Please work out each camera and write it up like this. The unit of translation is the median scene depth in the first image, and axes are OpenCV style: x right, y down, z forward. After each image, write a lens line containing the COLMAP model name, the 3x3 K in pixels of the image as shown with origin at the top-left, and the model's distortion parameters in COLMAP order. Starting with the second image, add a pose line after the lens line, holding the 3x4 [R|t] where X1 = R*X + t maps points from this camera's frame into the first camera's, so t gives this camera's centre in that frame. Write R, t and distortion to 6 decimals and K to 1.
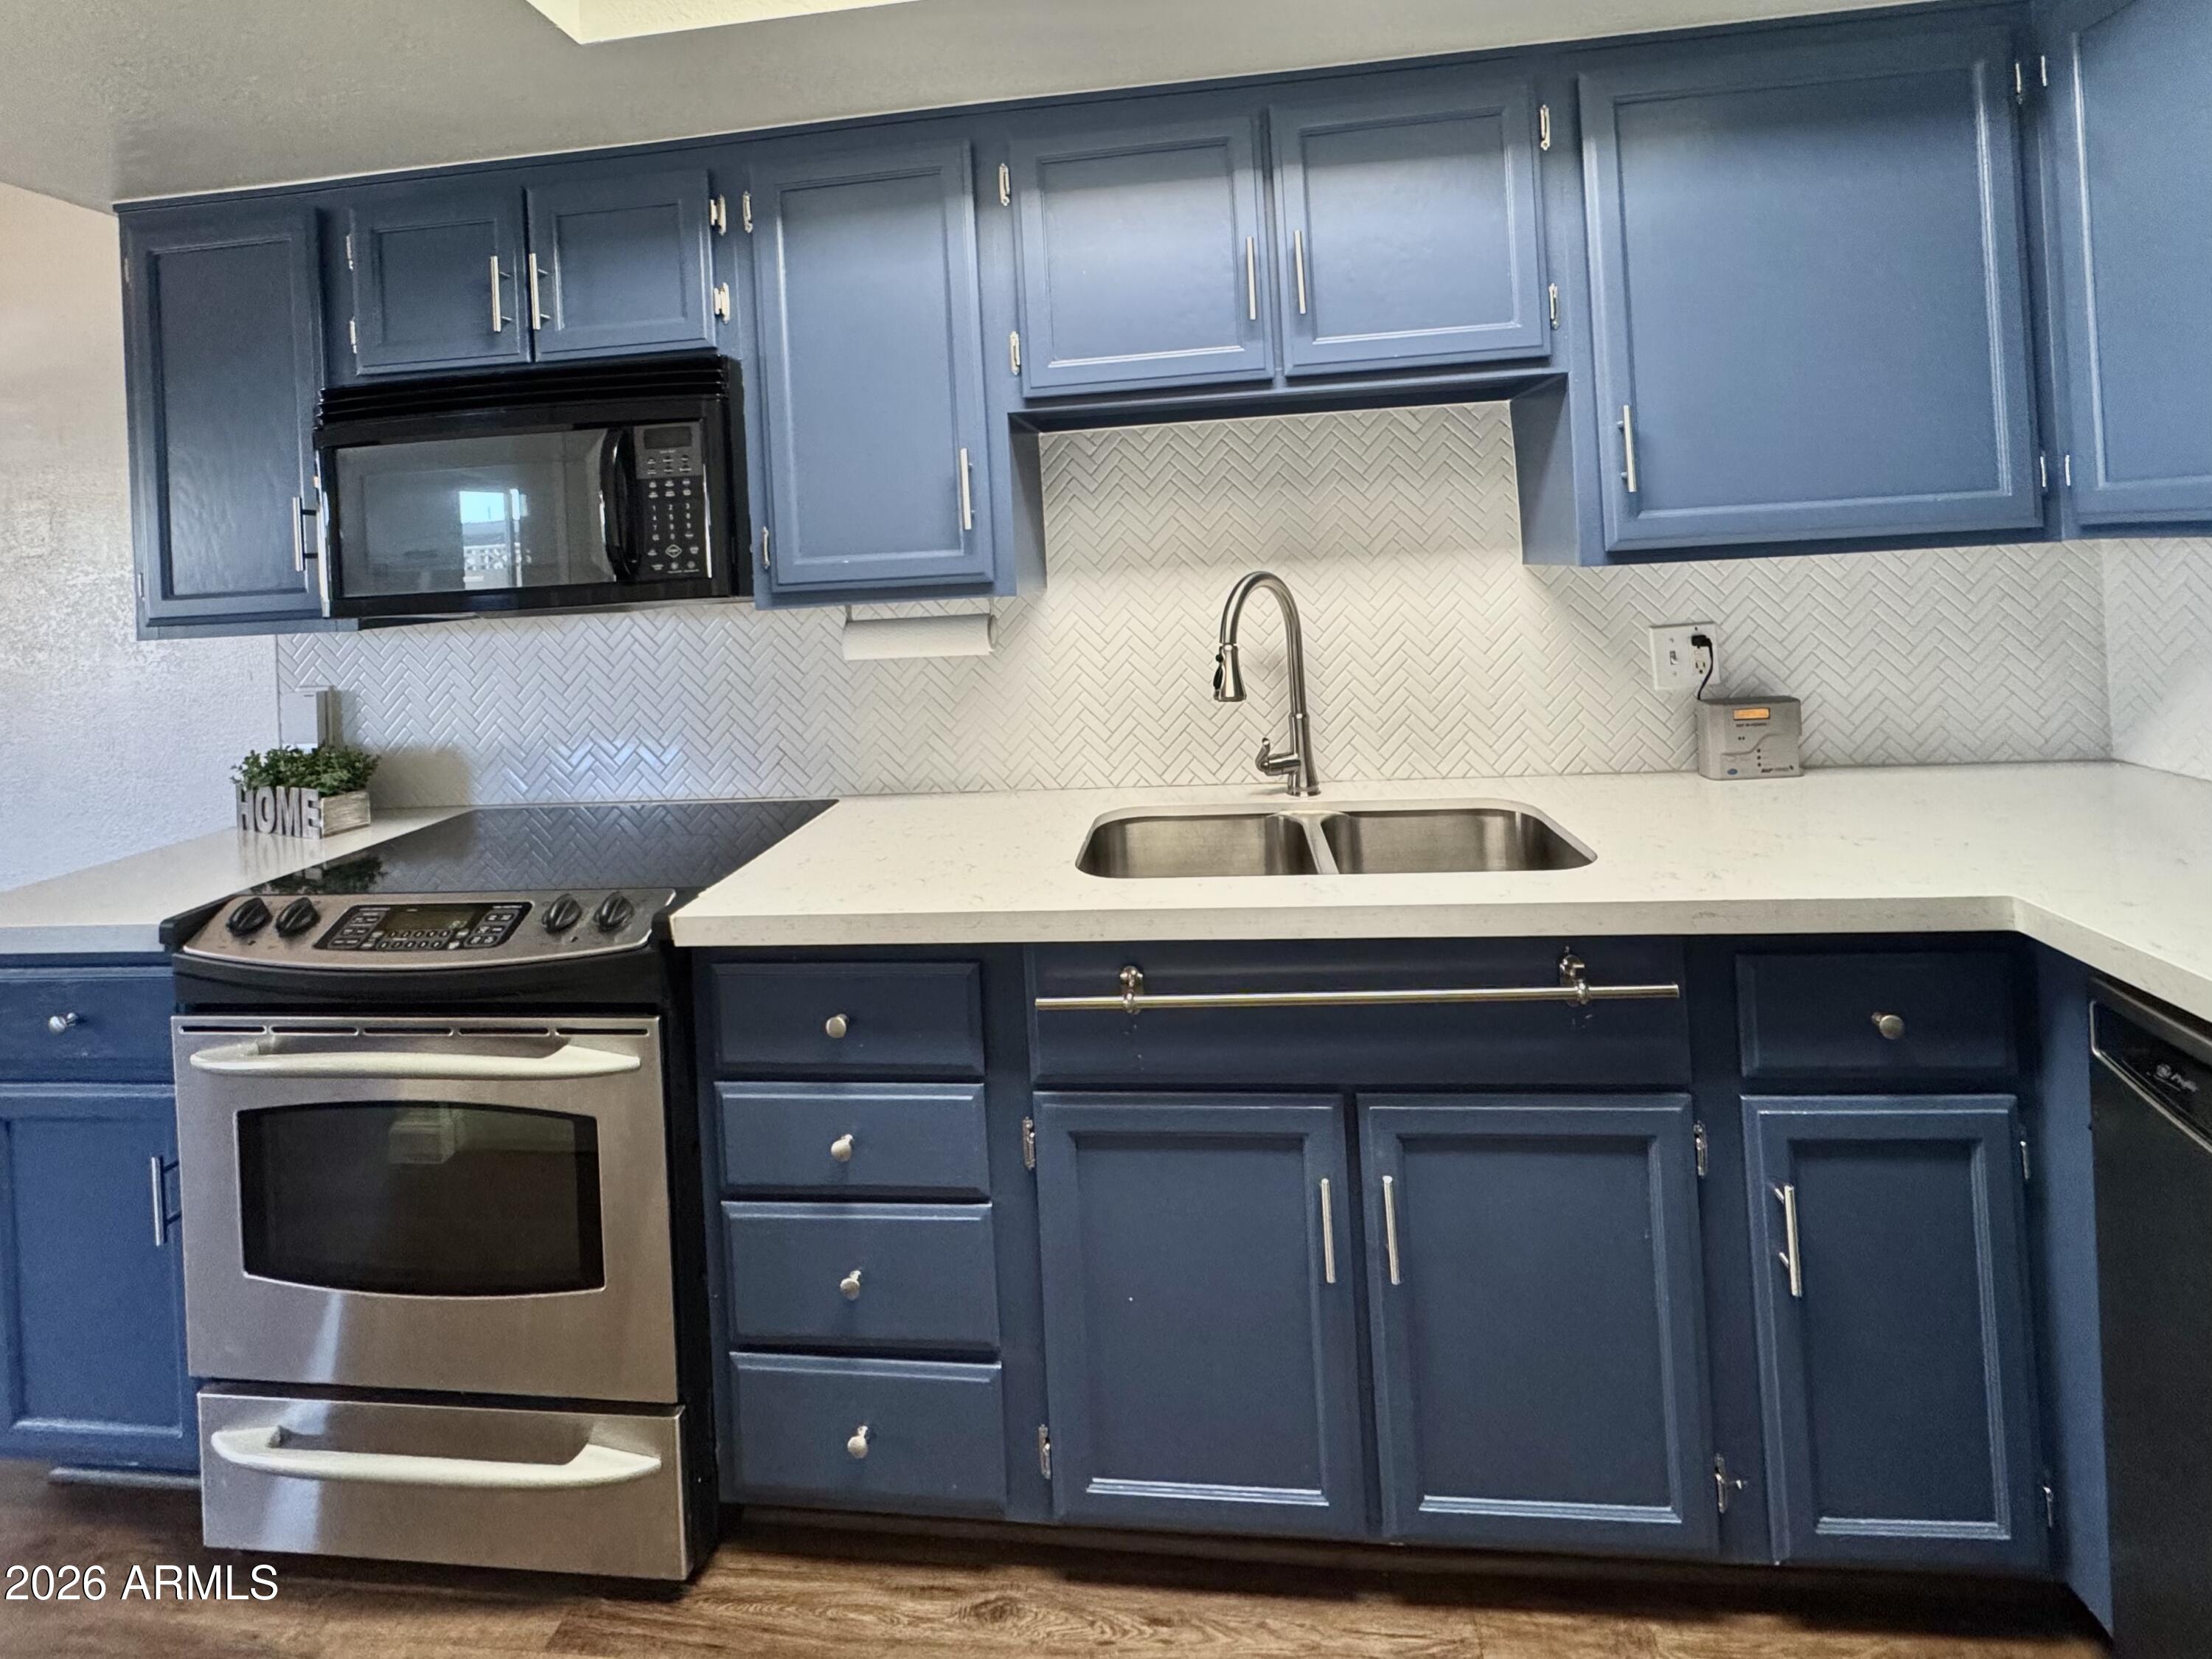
lens RADIAL K [[894.8, 0, 1080.3], [0, 894.8, 824.8], [0, 0, 1]] dist [-0.004063, 0.000569]
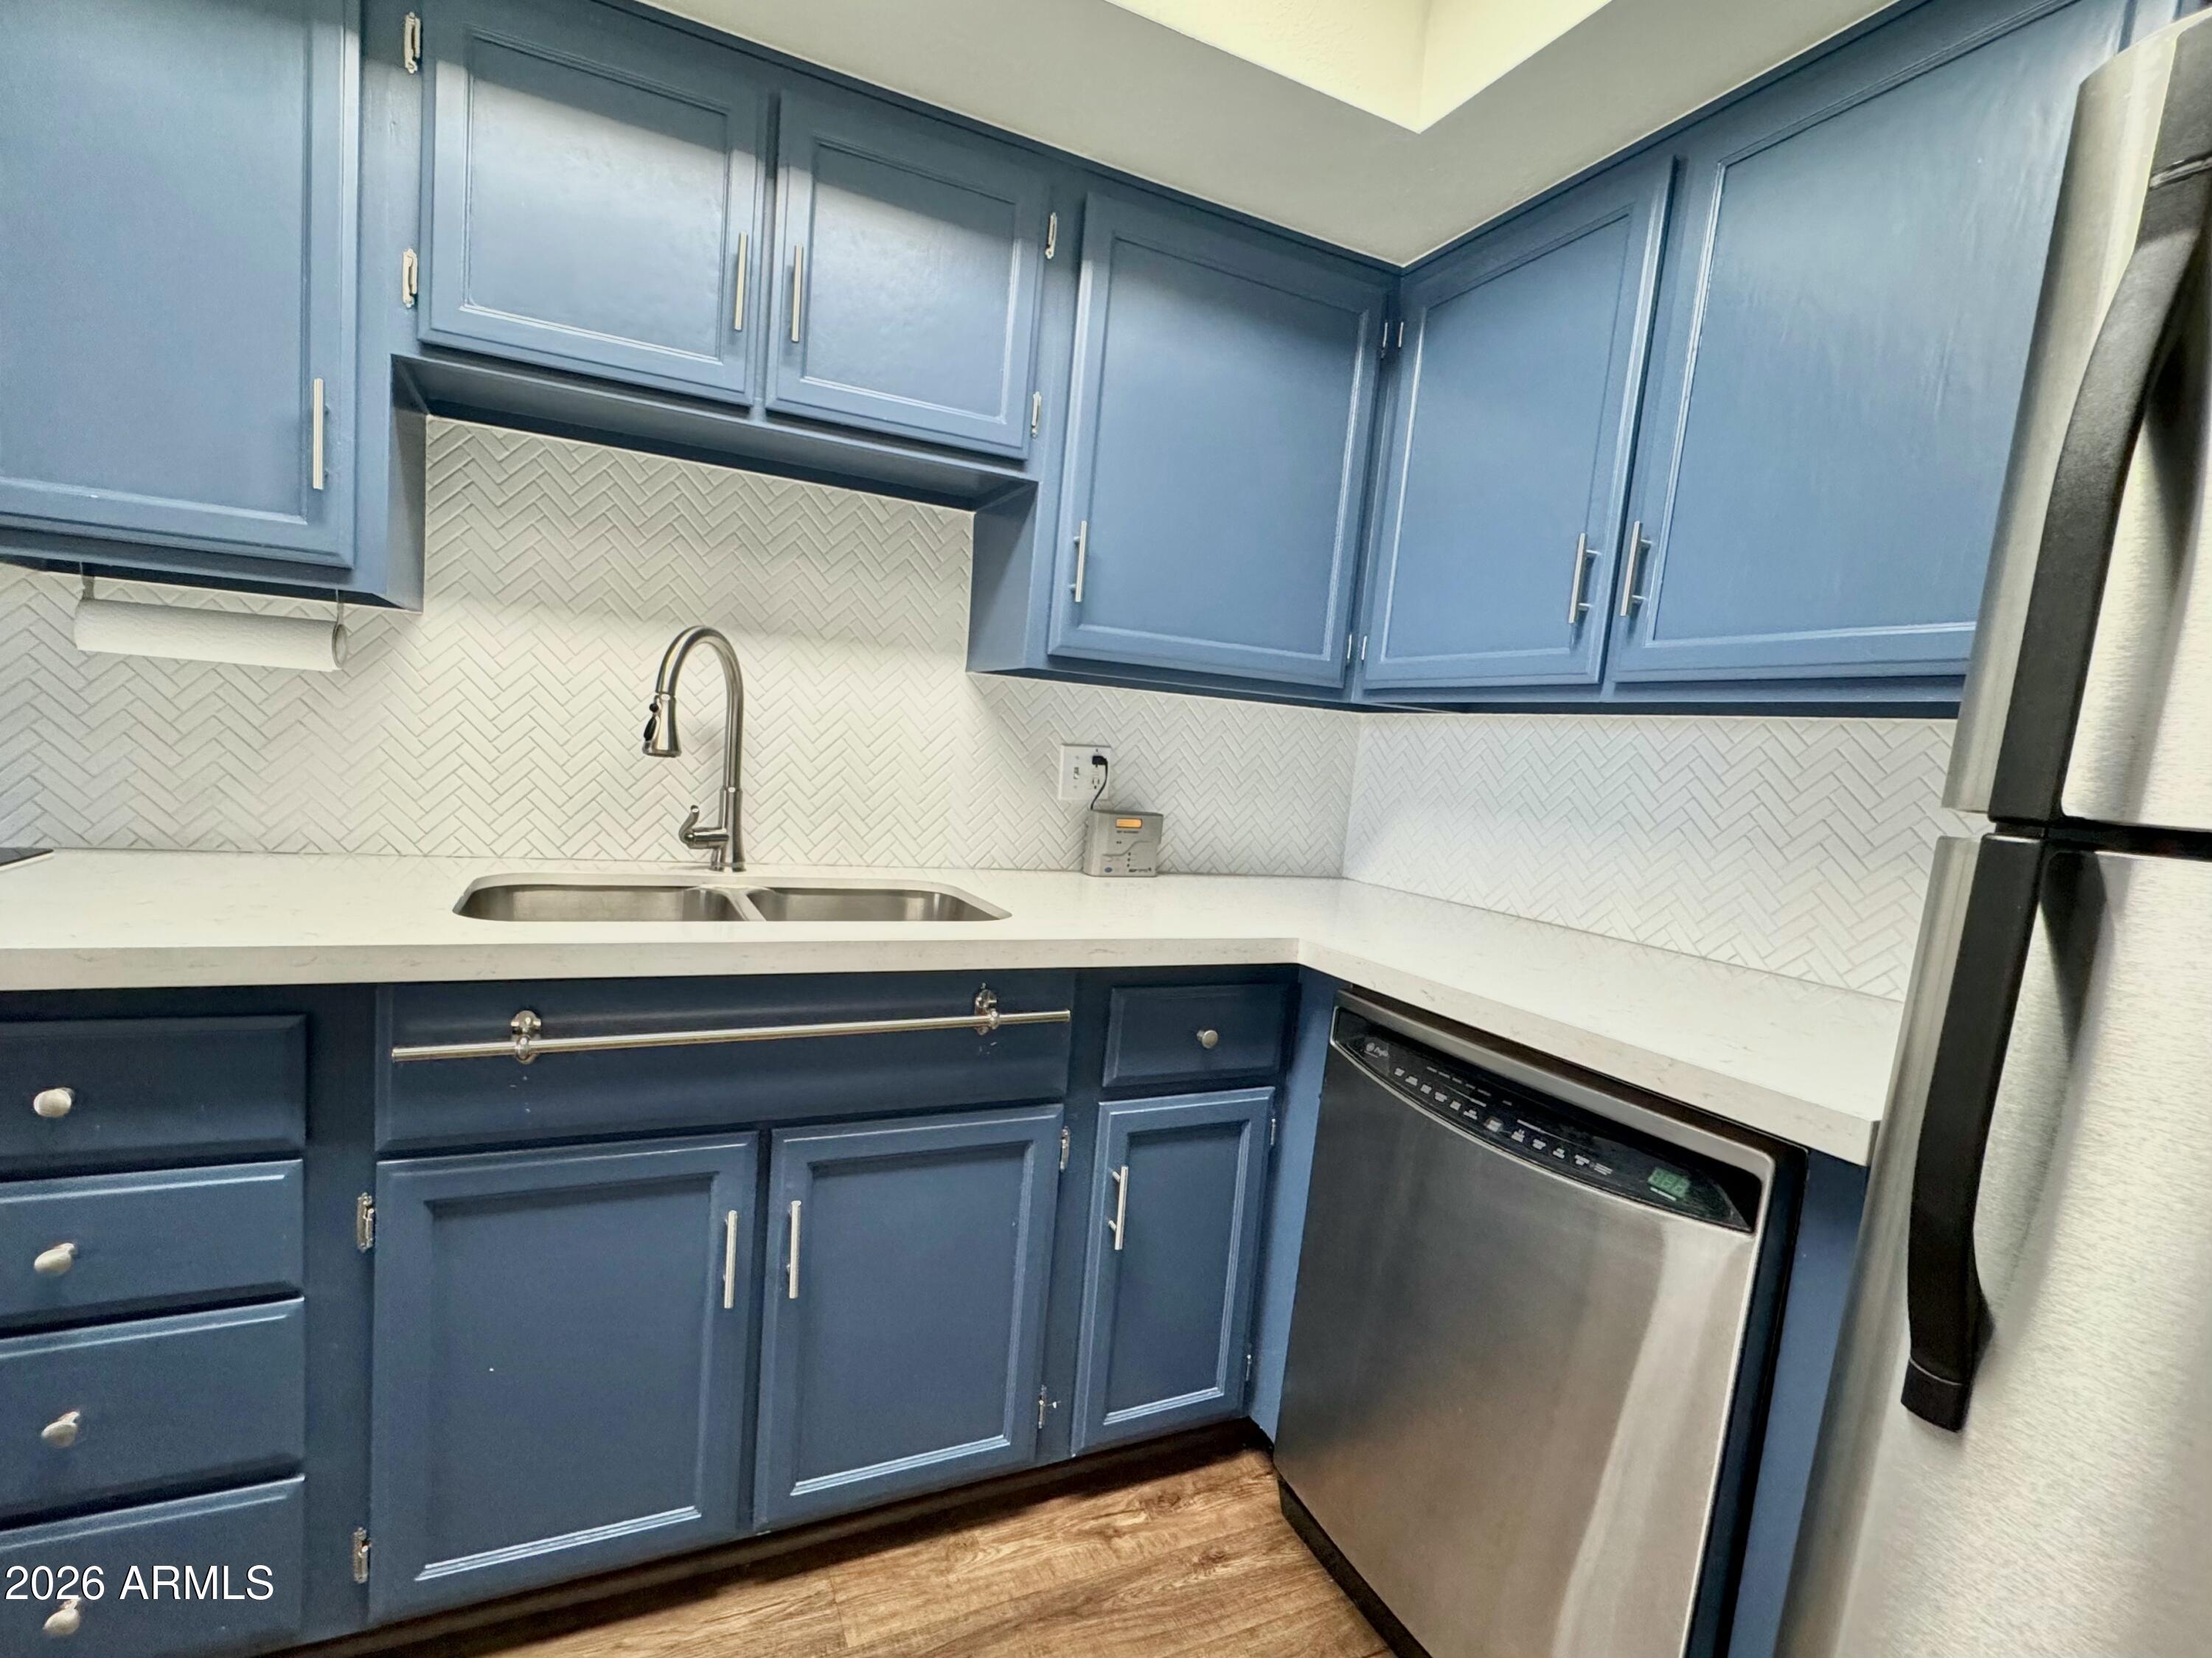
lens RADIAL K [[947.3, 0, 1106.0], [0, 947.3, 829.0], [0, 0, 1]] dist [-0.004205, 0.000660]
pose [[0.858285, 0.077102, 0.507348, 0.066028], [-0.133640, 0.988118, 0.075915, -0.186112], [-0.495467, -0.132959, 0.858391, -0.077724]]
